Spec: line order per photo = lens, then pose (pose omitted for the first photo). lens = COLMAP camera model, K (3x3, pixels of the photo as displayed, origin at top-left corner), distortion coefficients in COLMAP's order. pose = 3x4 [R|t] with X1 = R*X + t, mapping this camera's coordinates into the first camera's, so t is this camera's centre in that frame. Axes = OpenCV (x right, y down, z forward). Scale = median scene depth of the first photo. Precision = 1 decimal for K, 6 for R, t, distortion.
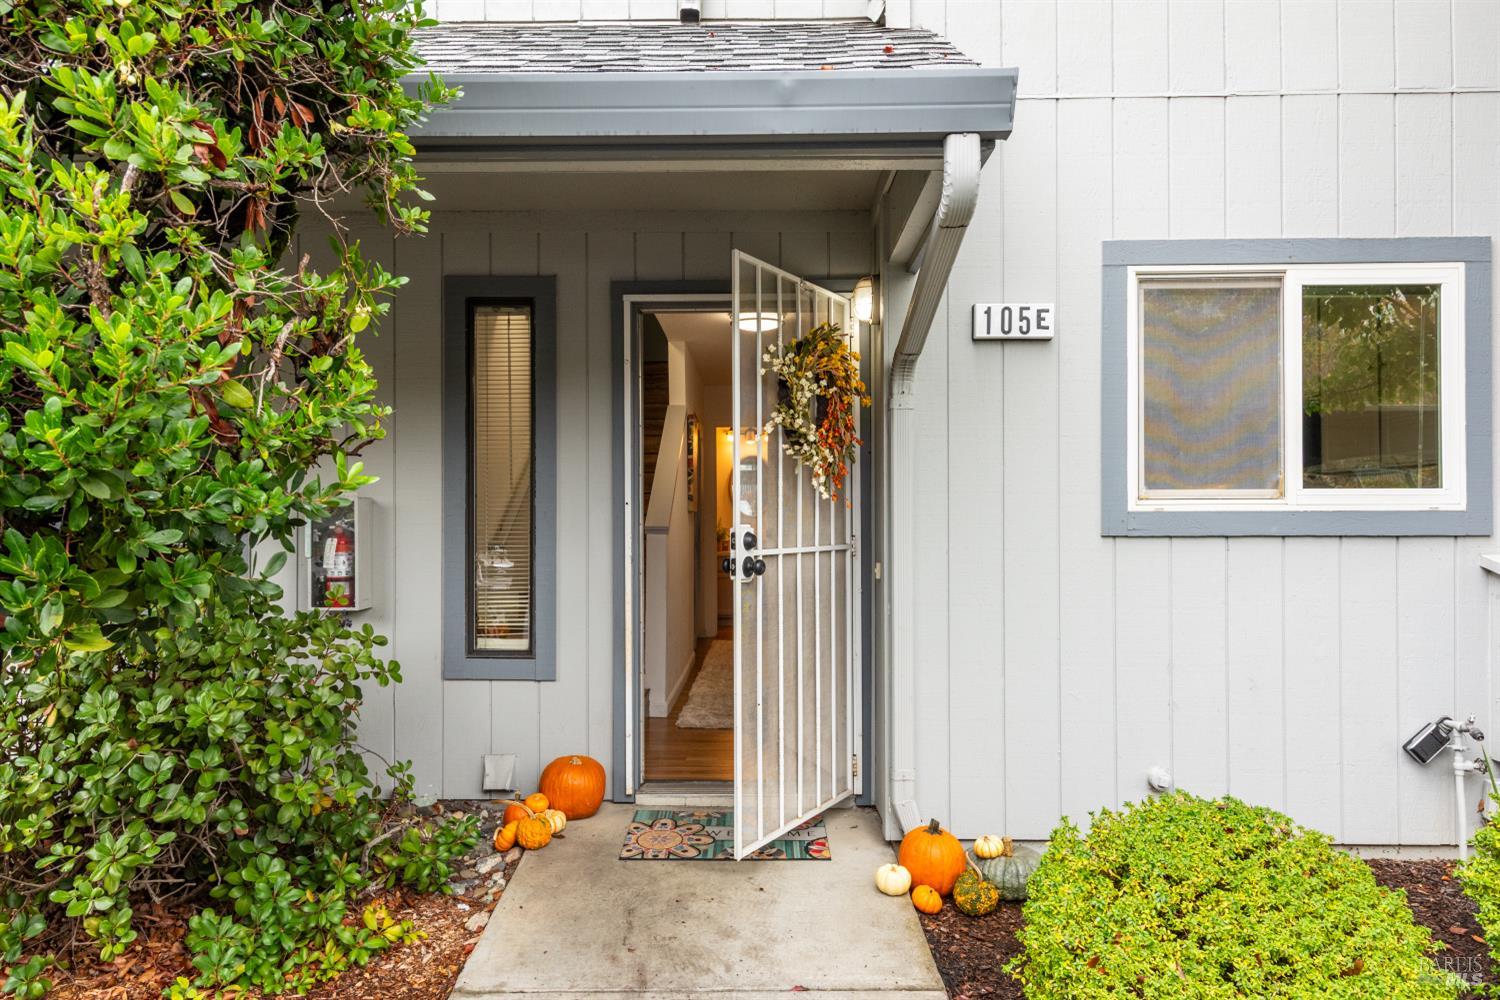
lens RADIAL K [[938.0, 0, 750.0], [0, 938.0, 500.0], [0, 0, 1]] dist [0.020660, -0.014521]
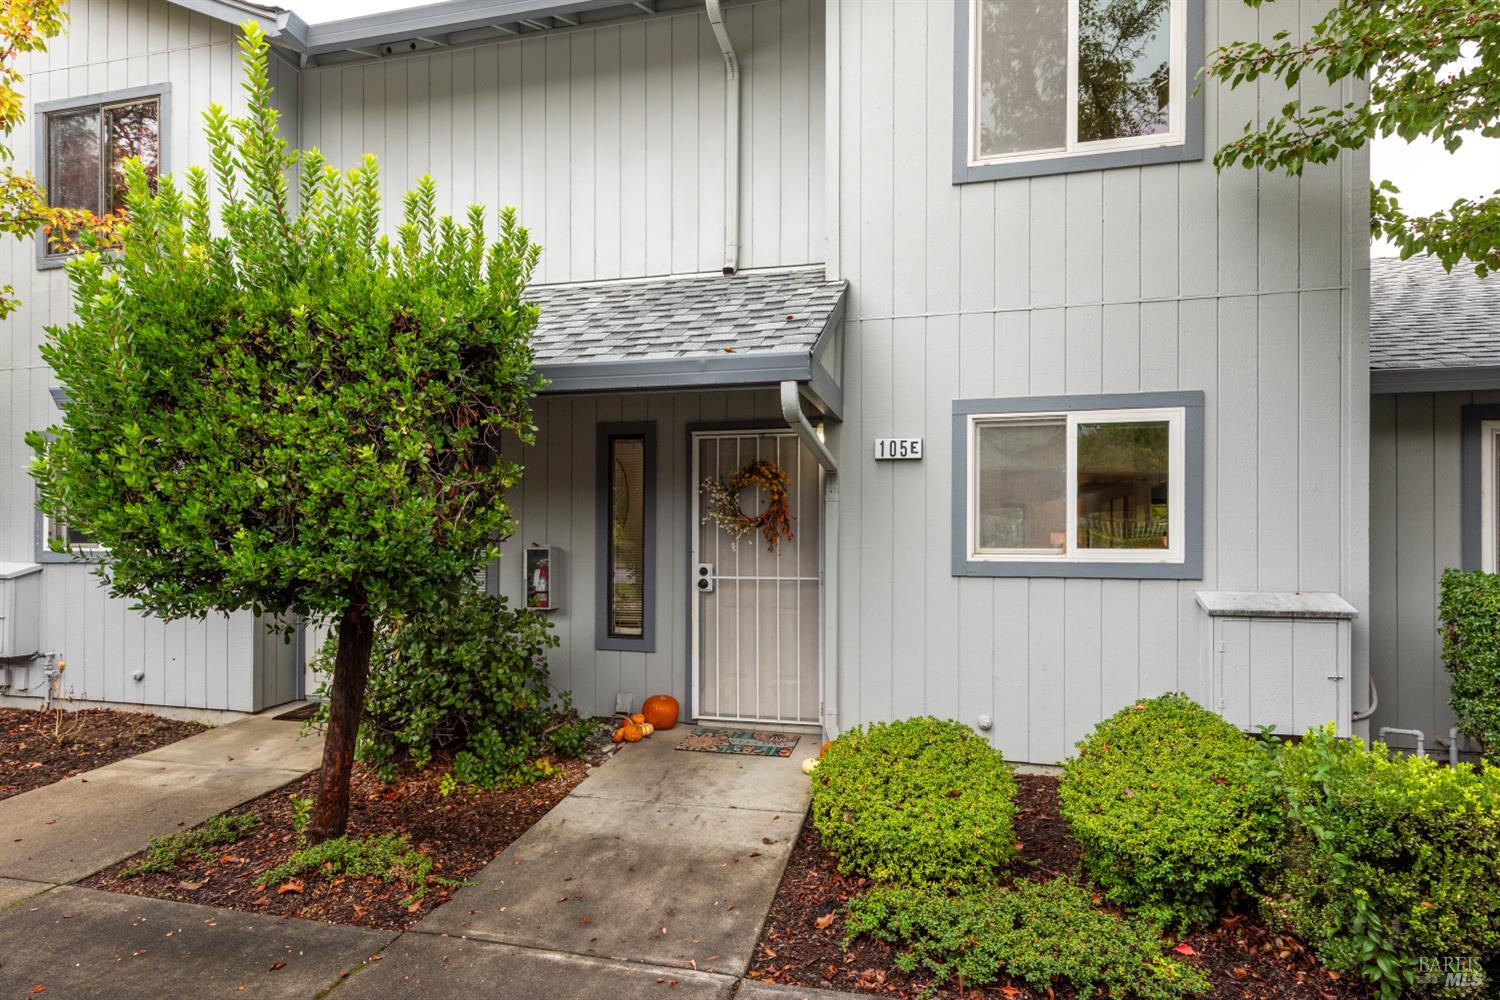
lens RADIAL K [[722.3, 0, 754.2], [0, 722.3, 532.1], [0, 0, 1]] dist [-0.000608, -0.000063]
pose [[0.979517, 0.003019, -0.201339, 0.347869], [-0.003300, 0.999994, -0.001060, -0.044356], [0.201335, 0.001702, 0.979521, -0.401658]]
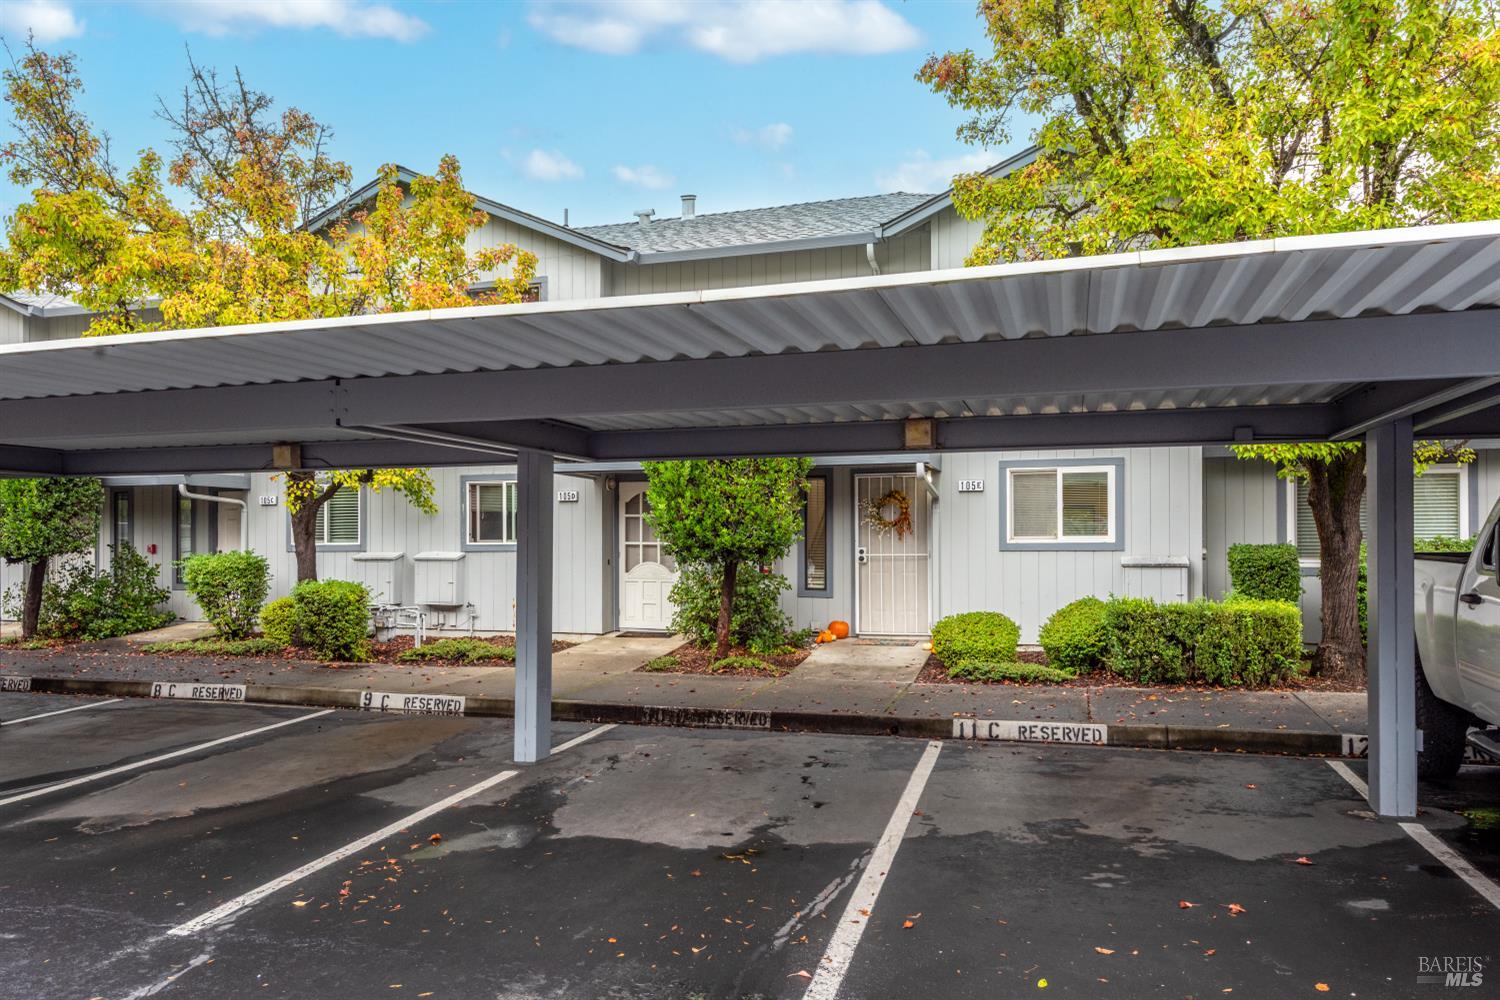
lens RADIAL K [[819.7, 0, 744.7], [0, 819.7, 534.9], [0, 0, 1]] dist [0.002834, 0.000166]
pose [[0.957257, -0.004946, -0.289198, 0.424425], [0.004577, 0.999988, -0.001955, -0.017516], [0.289204, 0.000548, 0.957267, -2.390904]]
